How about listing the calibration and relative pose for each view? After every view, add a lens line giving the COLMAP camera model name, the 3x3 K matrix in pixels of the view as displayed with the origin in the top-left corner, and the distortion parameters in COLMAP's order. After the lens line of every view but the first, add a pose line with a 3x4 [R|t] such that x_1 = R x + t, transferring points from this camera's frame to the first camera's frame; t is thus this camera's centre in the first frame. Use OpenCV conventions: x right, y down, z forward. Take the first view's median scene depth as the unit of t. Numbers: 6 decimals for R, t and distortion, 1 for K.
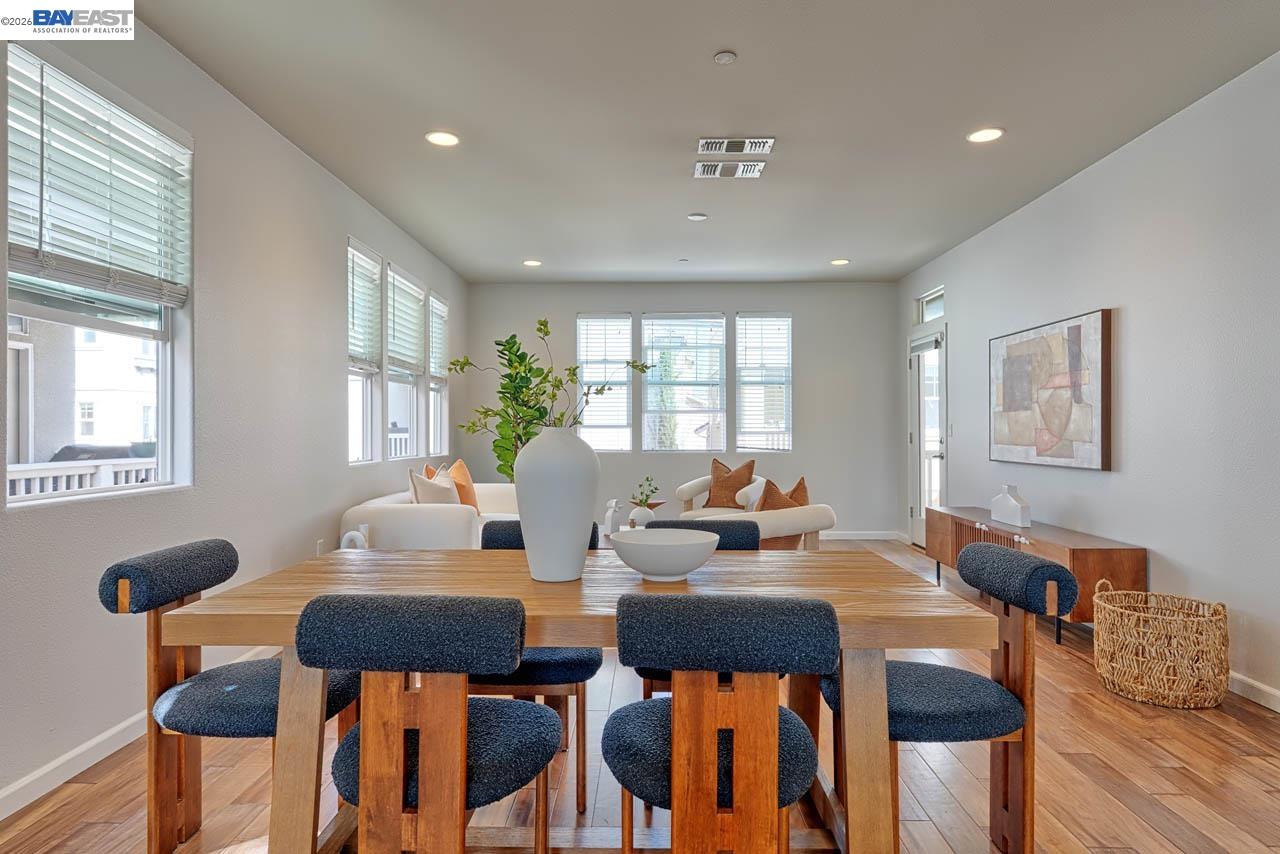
lens RADIAL K [[726.8, 0, 643.6], [0, 726.8, 423.6], [0, 0, 1]] dist [0.055114, 0.000707]
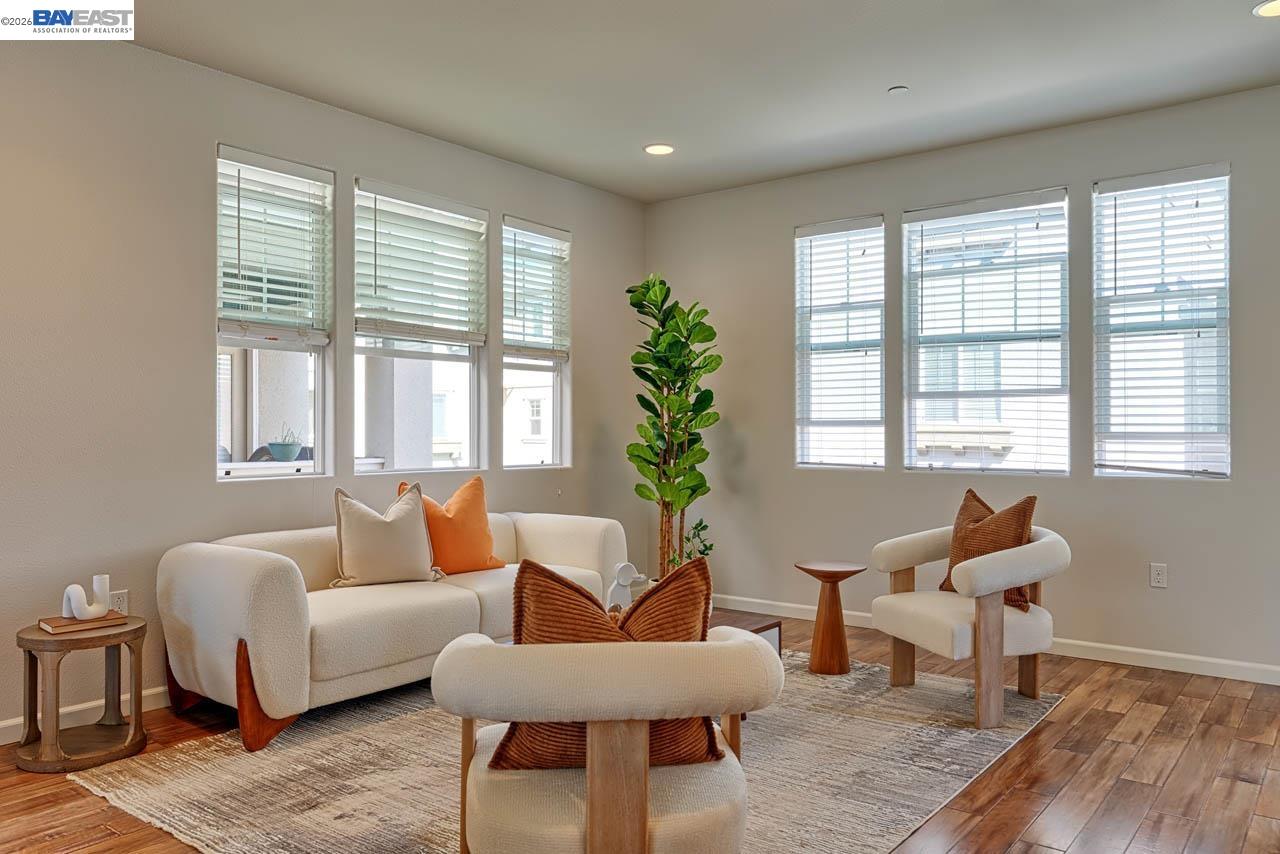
lens RADIAL K [[943.2, 0, 643.1], [0, 943.2, 427.7], [0, 0, 1]] dist [0.029487, 0.002516]
pose [[0.797299, -0.000187, -0.603584, 0.267342], [0.004701, 0.999972, 0.005901, 0.002712], [0.603566, -0.007542, 0.797278, 0.324213]]
